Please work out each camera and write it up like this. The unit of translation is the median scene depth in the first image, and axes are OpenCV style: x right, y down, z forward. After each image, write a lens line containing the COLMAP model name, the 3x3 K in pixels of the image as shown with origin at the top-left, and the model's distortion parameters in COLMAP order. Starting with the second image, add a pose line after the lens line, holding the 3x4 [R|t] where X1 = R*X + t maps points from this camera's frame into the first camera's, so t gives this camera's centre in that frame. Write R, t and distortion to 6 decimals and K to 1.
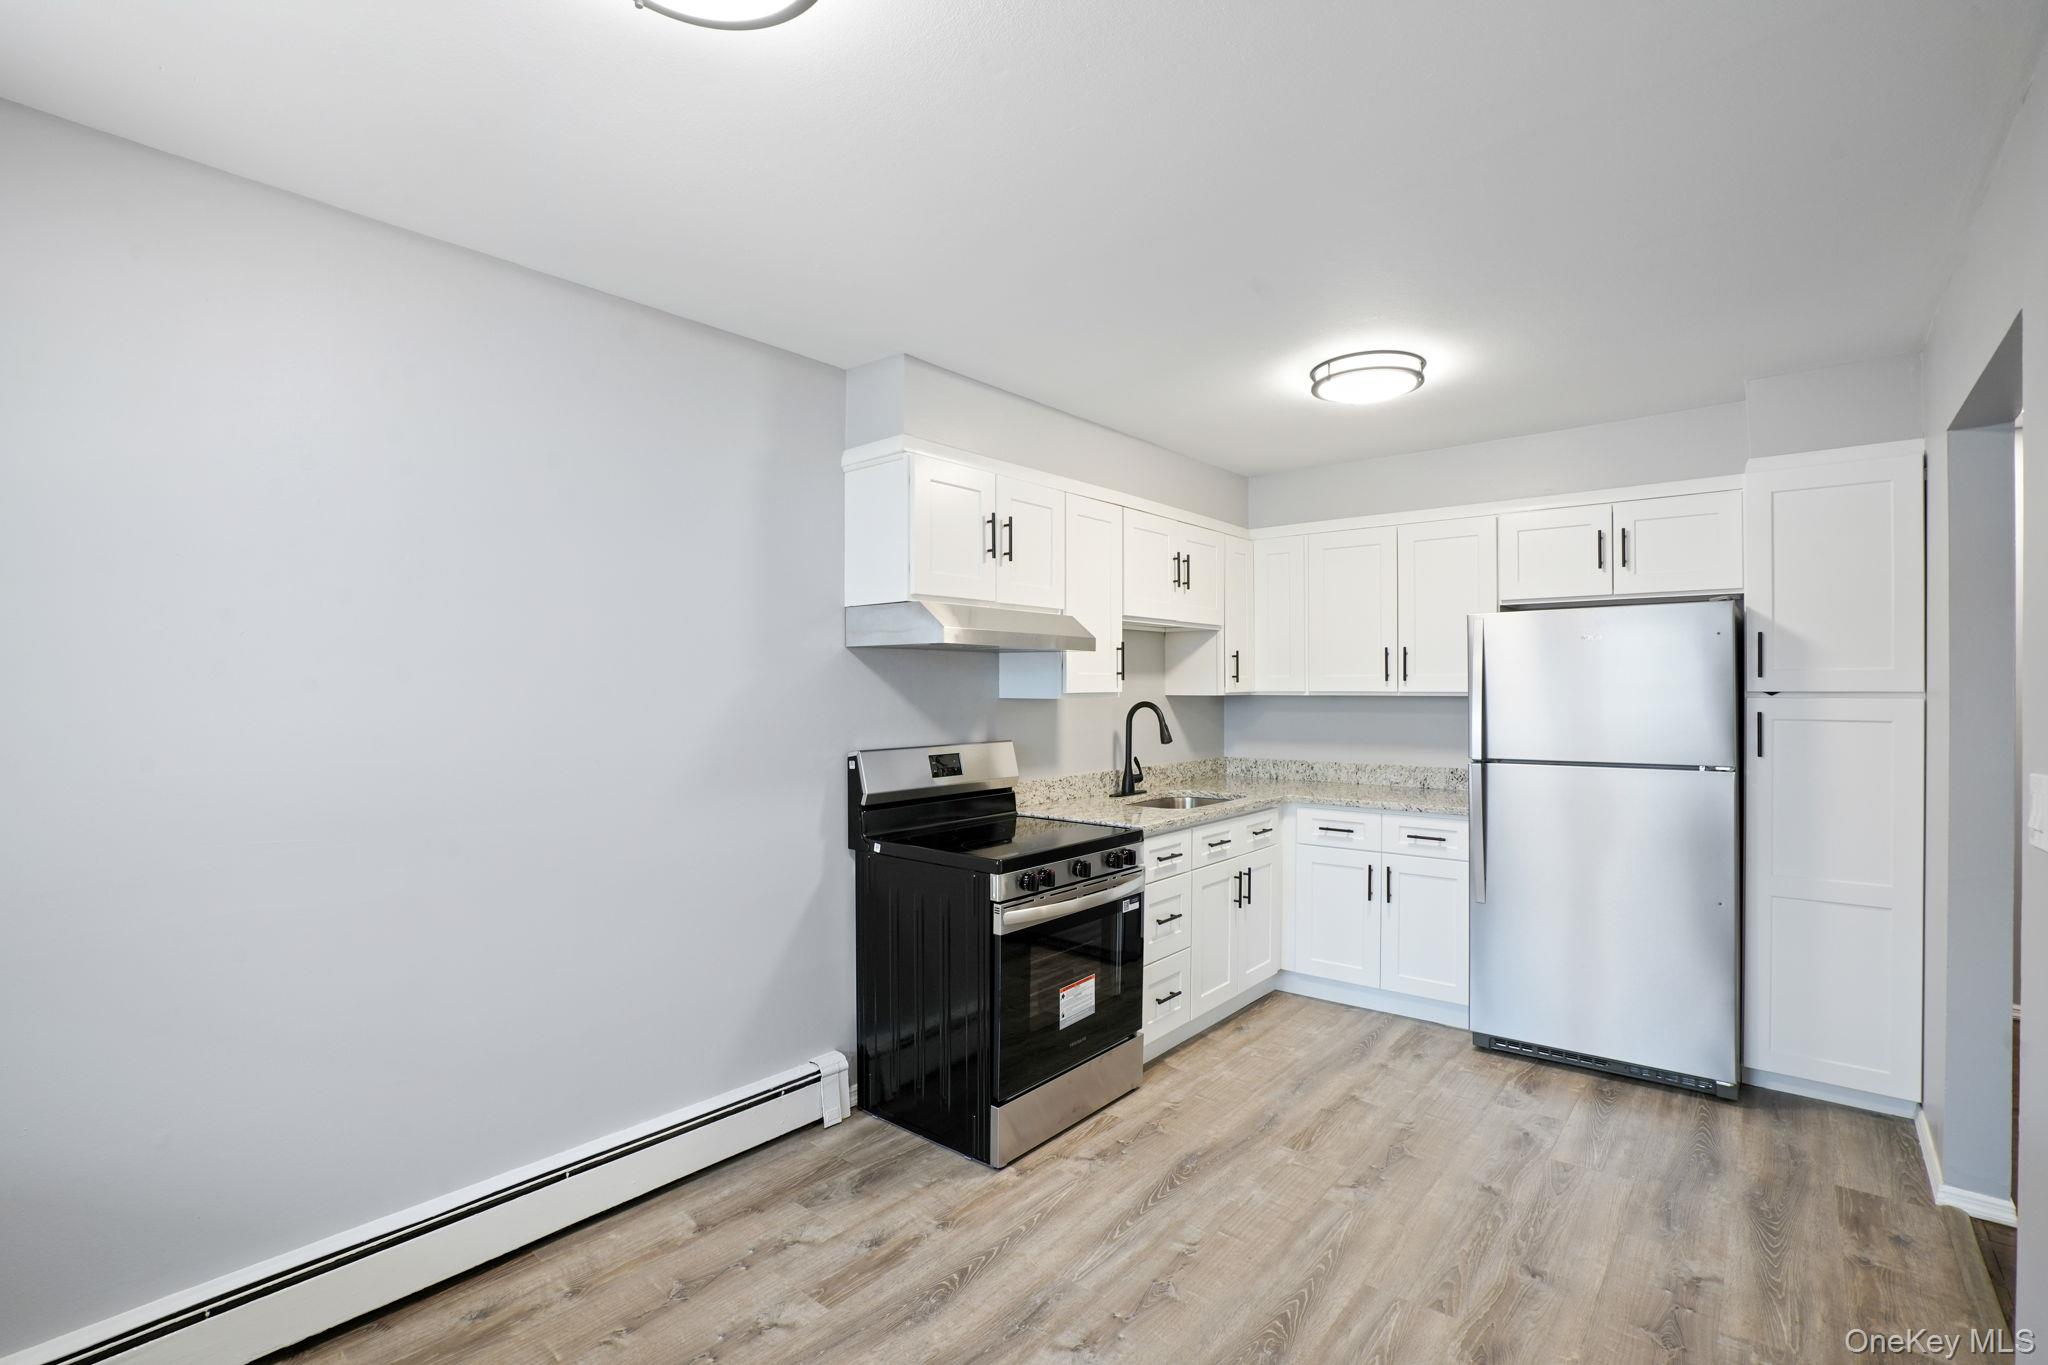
lens RADIAL K [[948.2, 0, 1014.8], [0, 948.2, 676.4], [0, 0, 1]] dist [-0.061961, 0.025908]
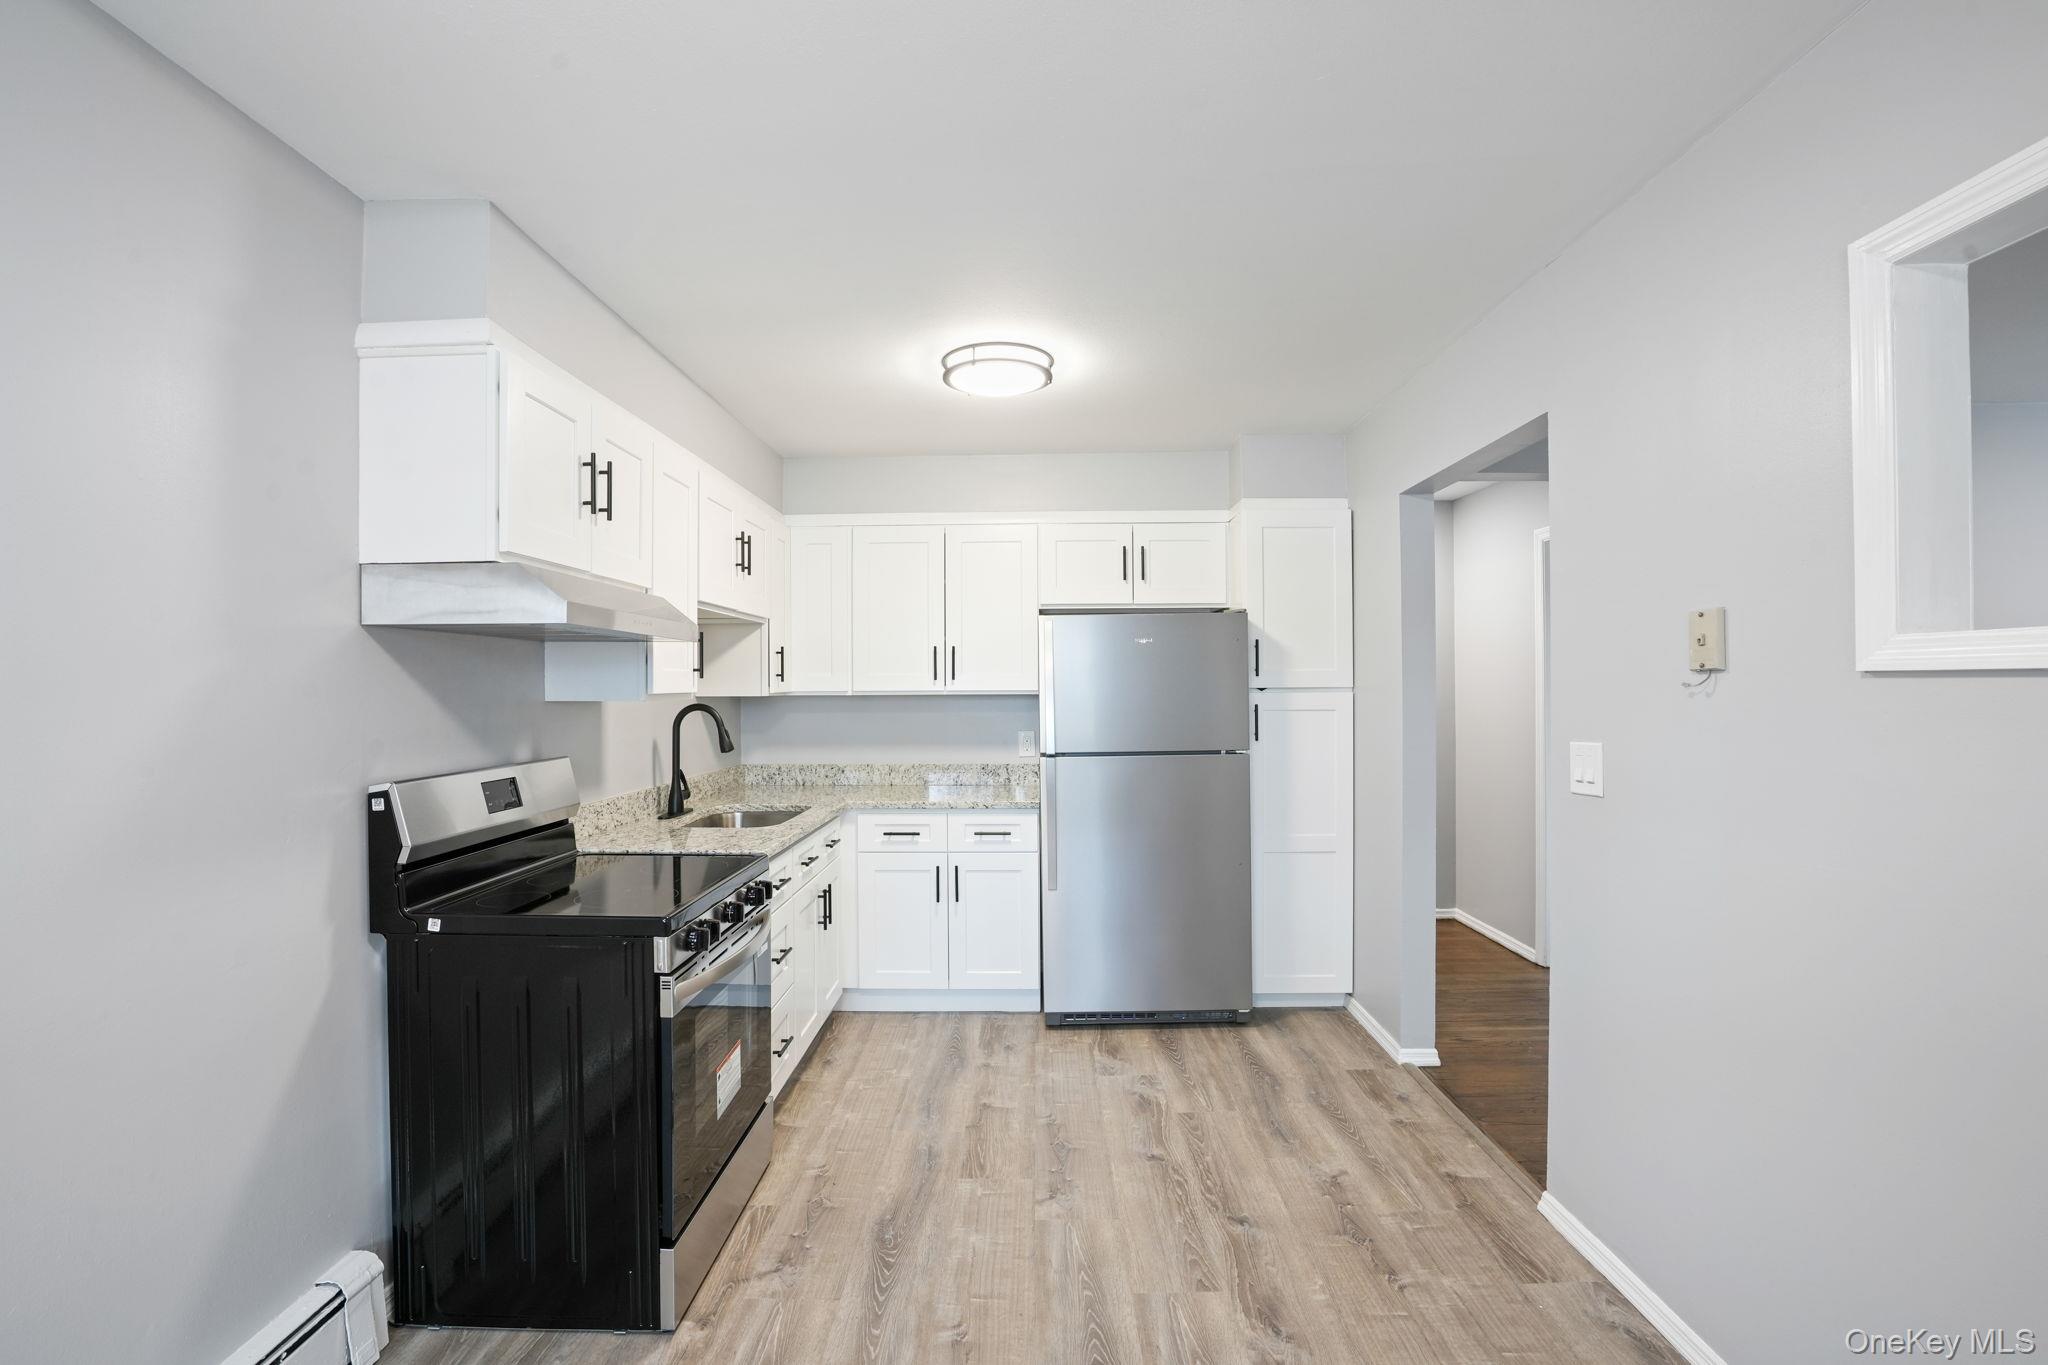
lens RADIAL K [[948.2, 0, 1014.8], [0, 948.2, 676.4], [0, 0, 1]] dist [-0.061961, 0.025908]
pose [[0.771893, 0.003705, 0.635742, -0.241294], [-0.001939, 0.999992, -0.003474, 0.006082], [-0.635750, 0.001449, 0.771894, 0.225408]]
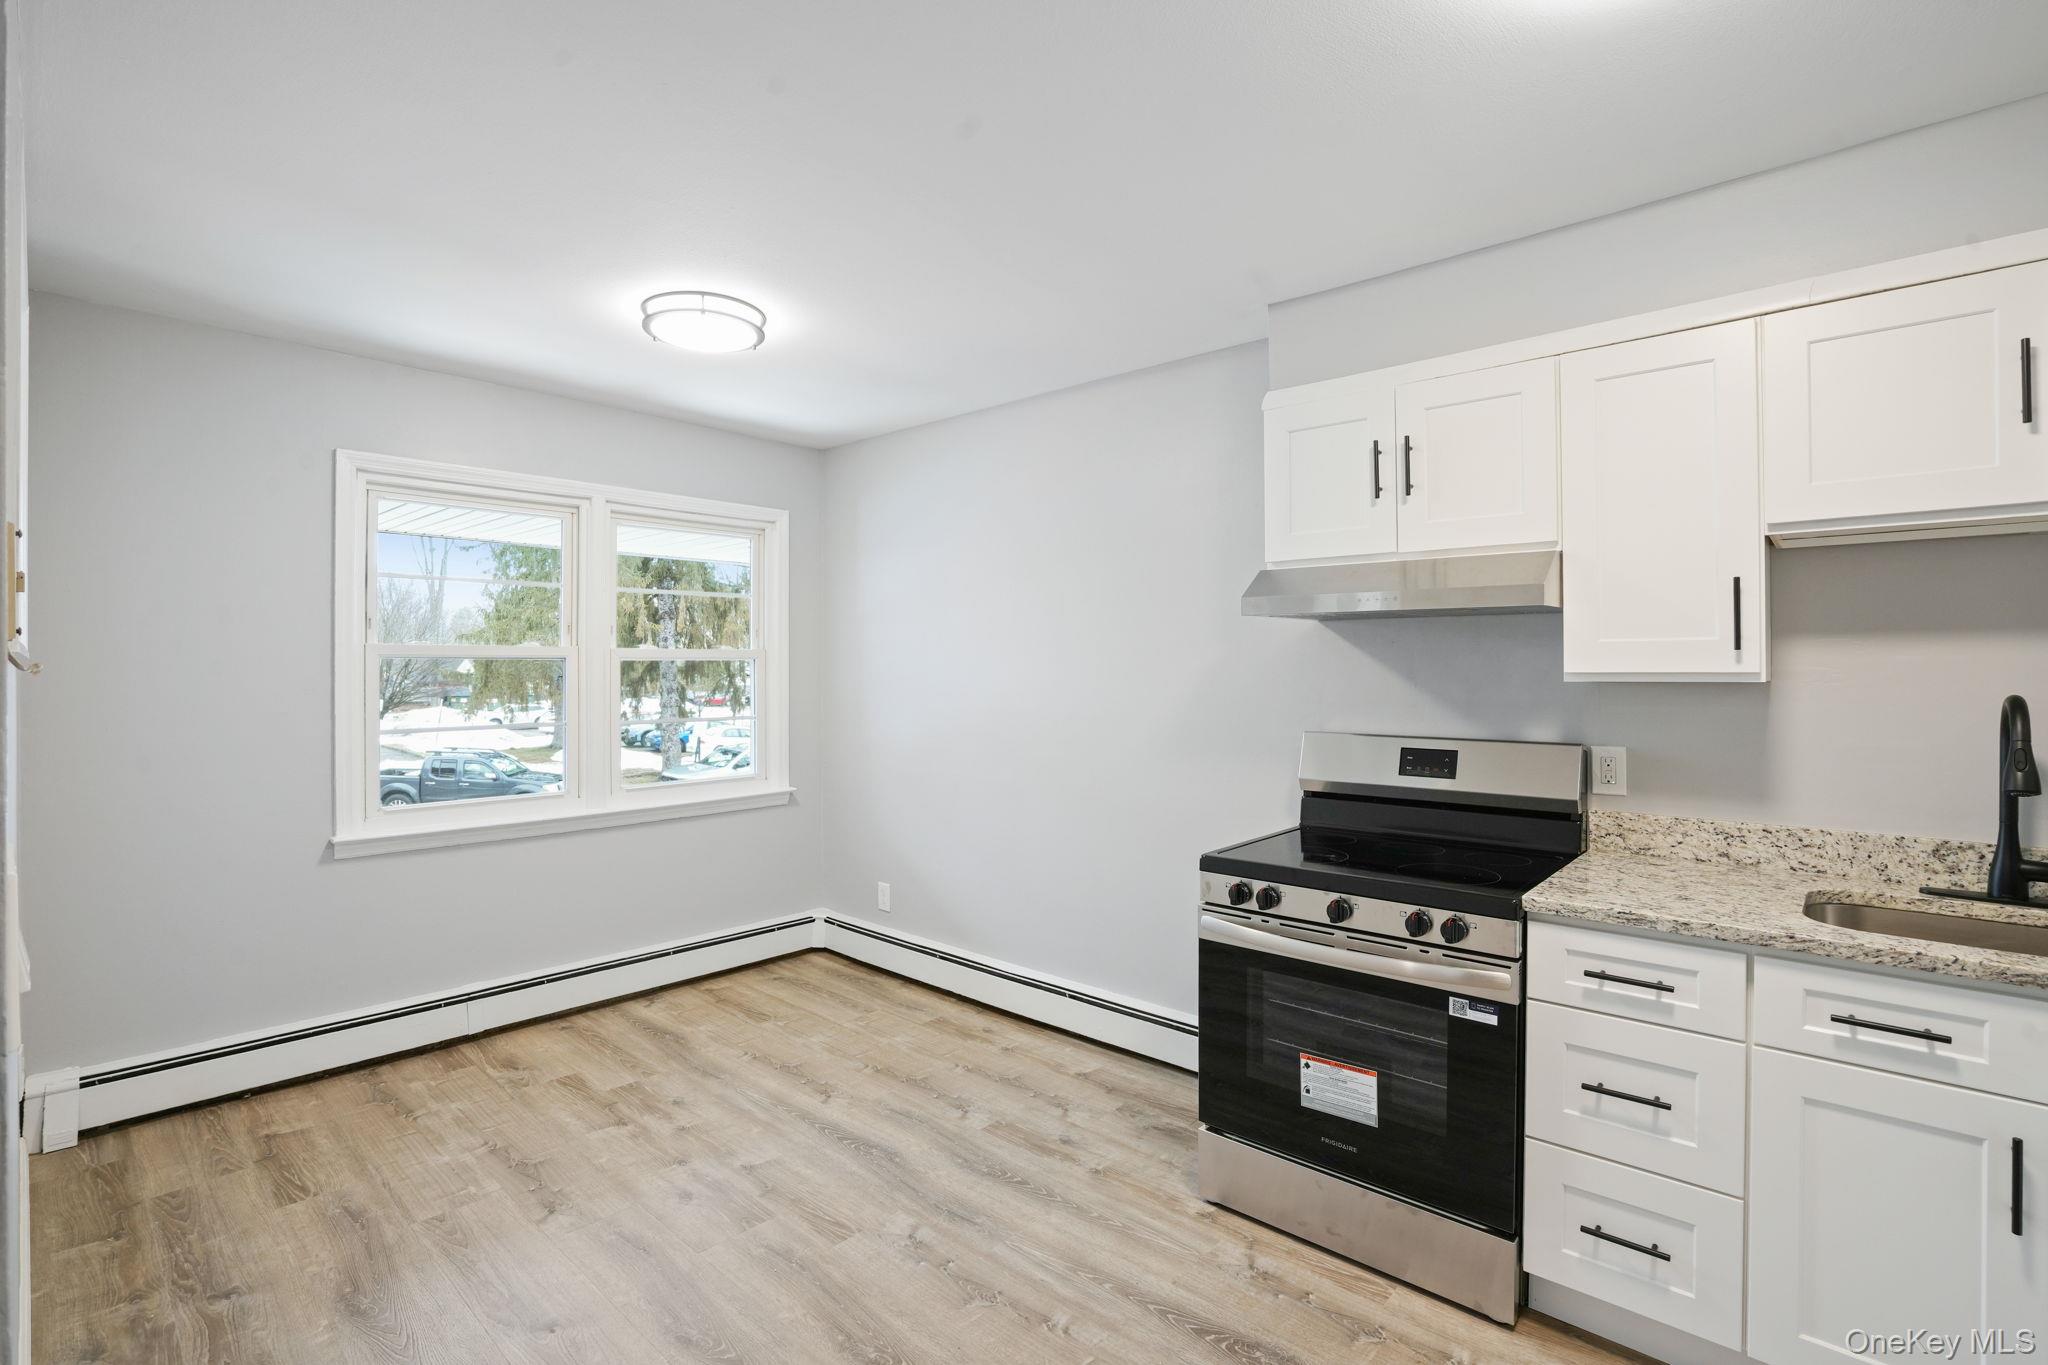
lens RADIAL K [[948.2, 0, 1014.8], [0, 948.2, 676.4], [0, 0, 1]] dist [-0.061961, 0.025908]
pose [[-0.042293, 0.010723, -0.999048, 0.764287], [0.007690, 0.999916, 0.010407, 0.014630], [0.999076, -0.007243, -0.042372, 0.751033]]
